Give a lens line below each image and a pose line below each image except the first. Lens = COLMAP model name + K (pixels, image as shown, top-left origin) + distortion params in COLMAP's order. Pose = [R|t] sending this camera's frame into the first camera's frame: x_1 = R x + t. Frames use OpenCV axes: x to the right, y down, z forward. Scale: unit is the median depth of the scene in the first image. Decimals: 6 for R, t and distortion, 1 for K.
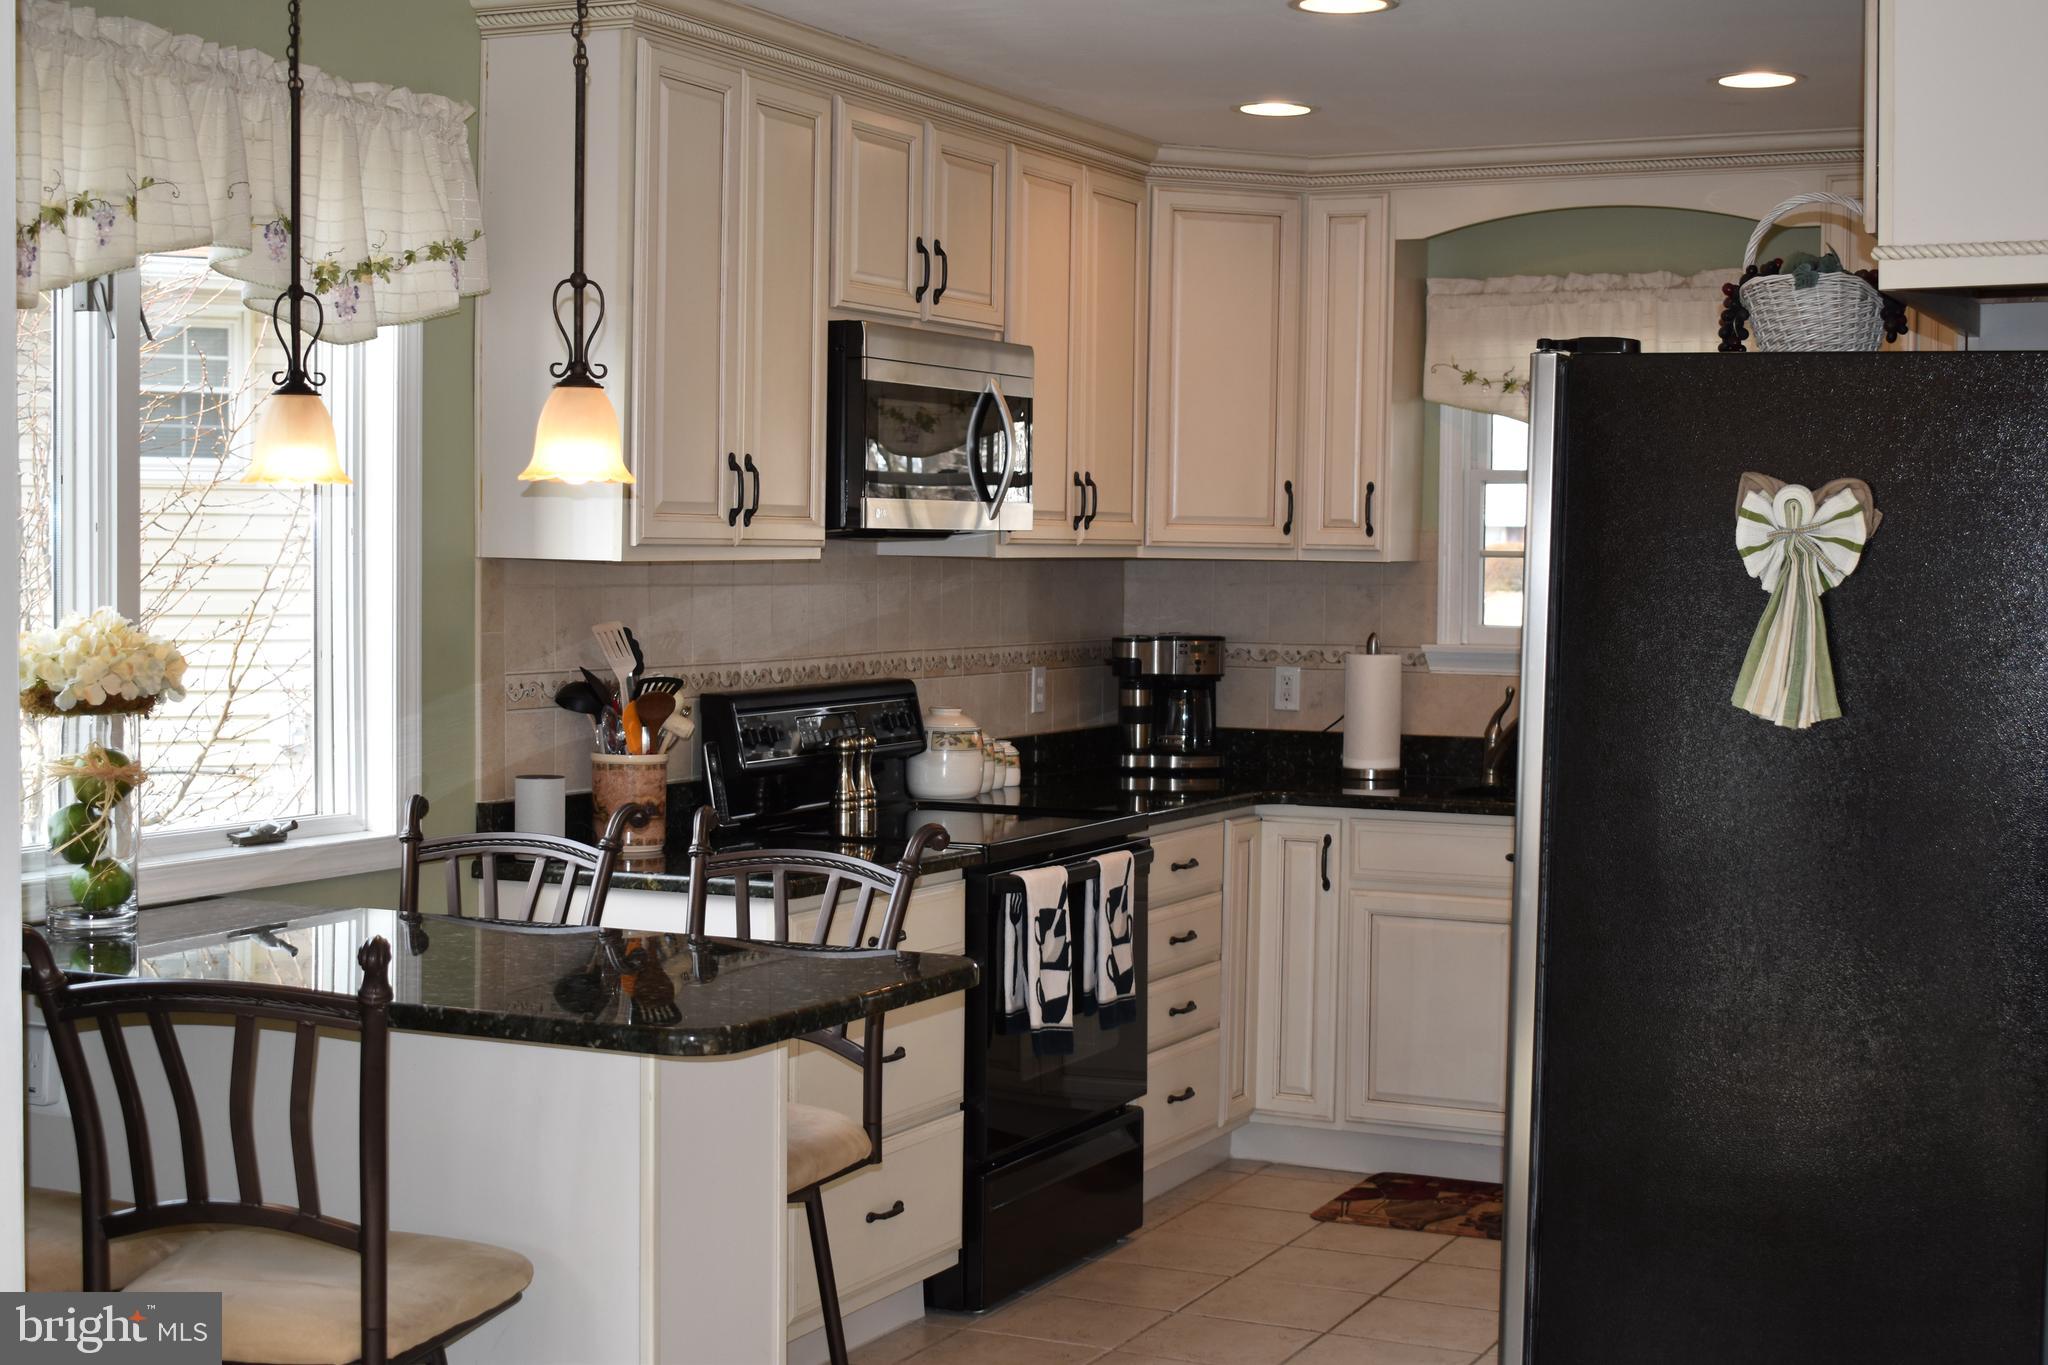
lens RADIAL K [[2858.0, 0, 1011.9], [0, 2858.0, 678.2], [0, 0, 1]] dist [-0.006796, 0.000000]
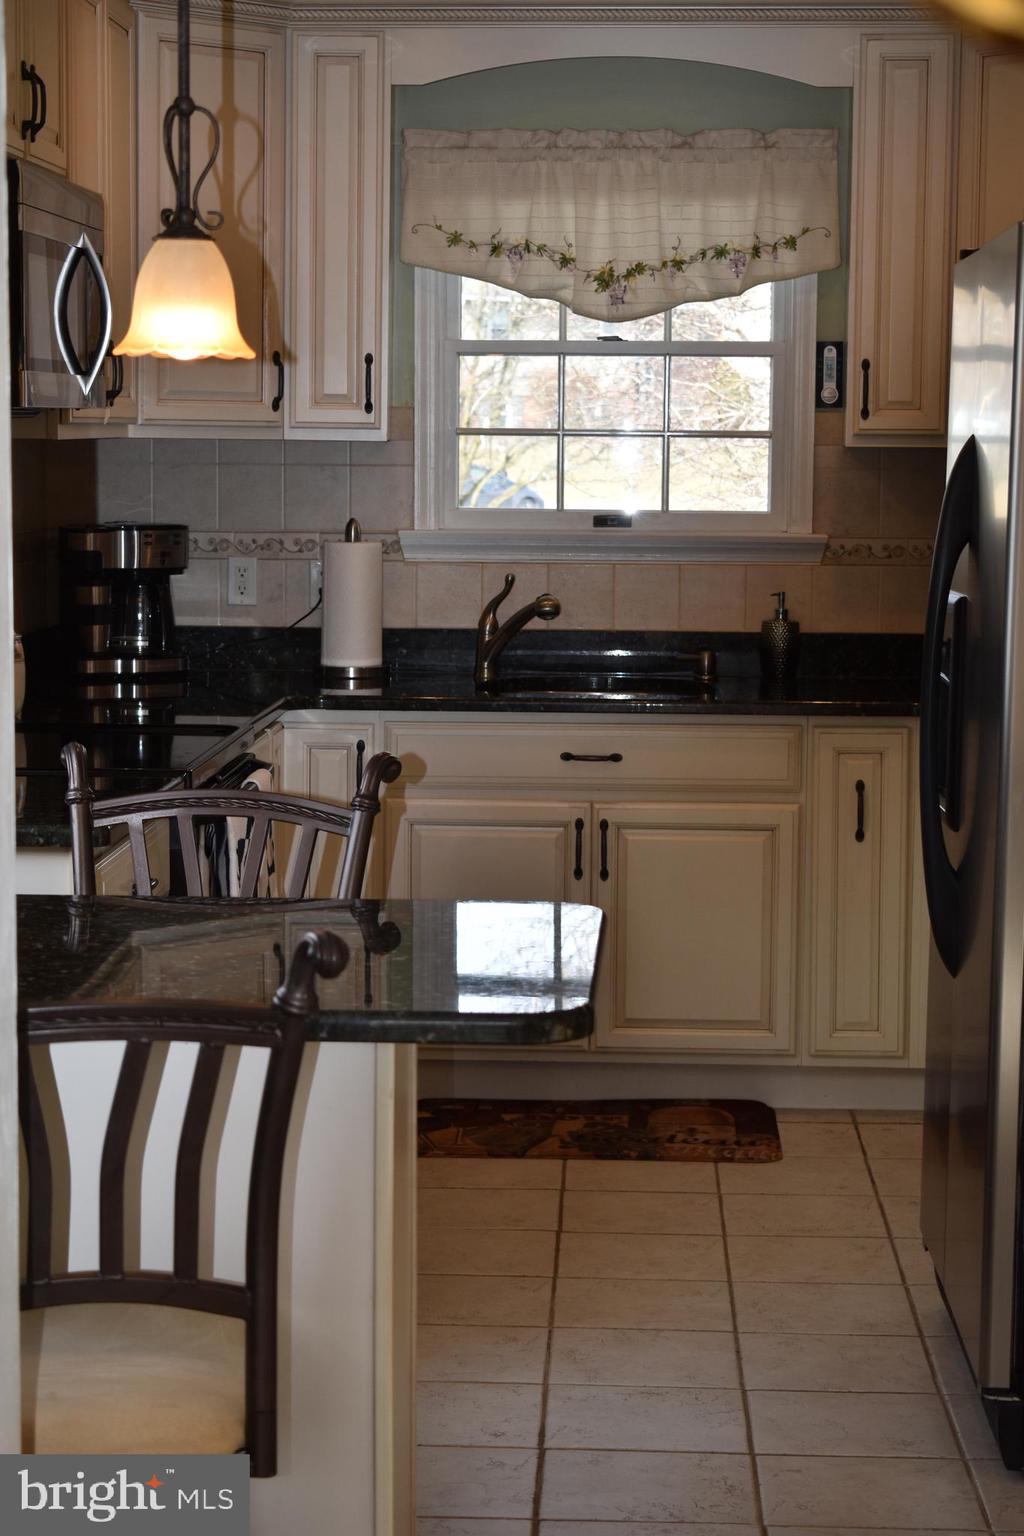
lens RADIAL K [[3013.7, 0, 521.4], [0, 3013.7, 770.5], [0, 0, 1]] dist [0.037092, 0.000000]
pose [[0.921122, -0.047611, 0.386352, -0.197856], [0.020313, 0.997019, 0.074435, -0.006002], [-0.388744, -0.060716, 0.919343, 0.081605]]
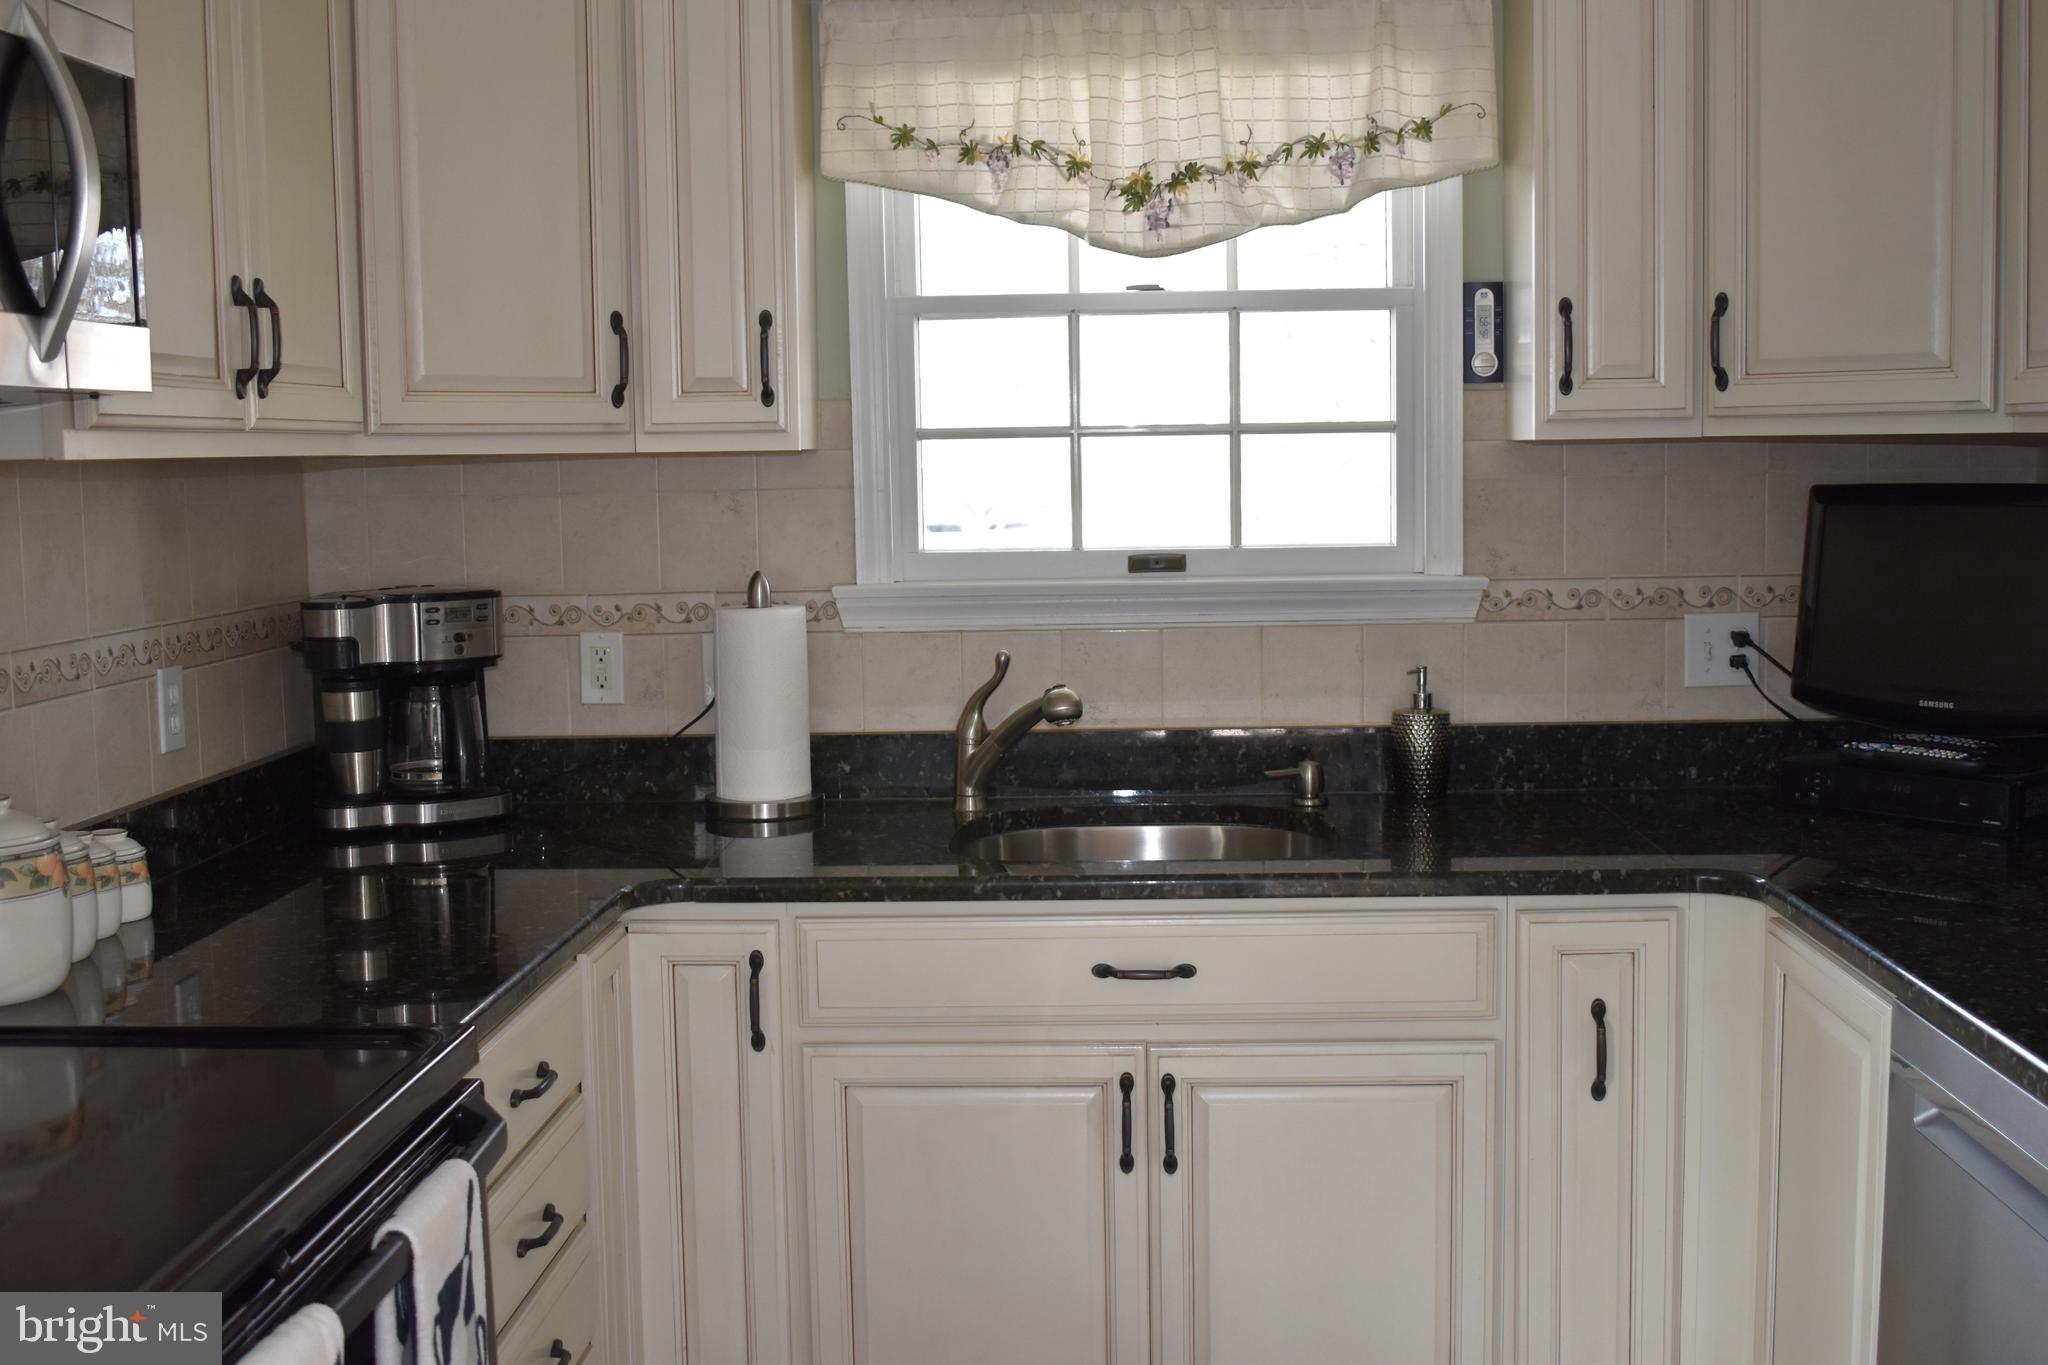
lens RADIAL K [[2241.9, 0, 1041.2], [0, 2241.9, 678.8], [0, 0, 1]] dist [-0.062445, 0.000000]
pose [[0.919308, -0.067618, 0.387685, -0.001695], [0.047297, 0.996971, 0.061732, -0.019257], [-0.390685, -0.038414, 0.919722, 0.536263]]
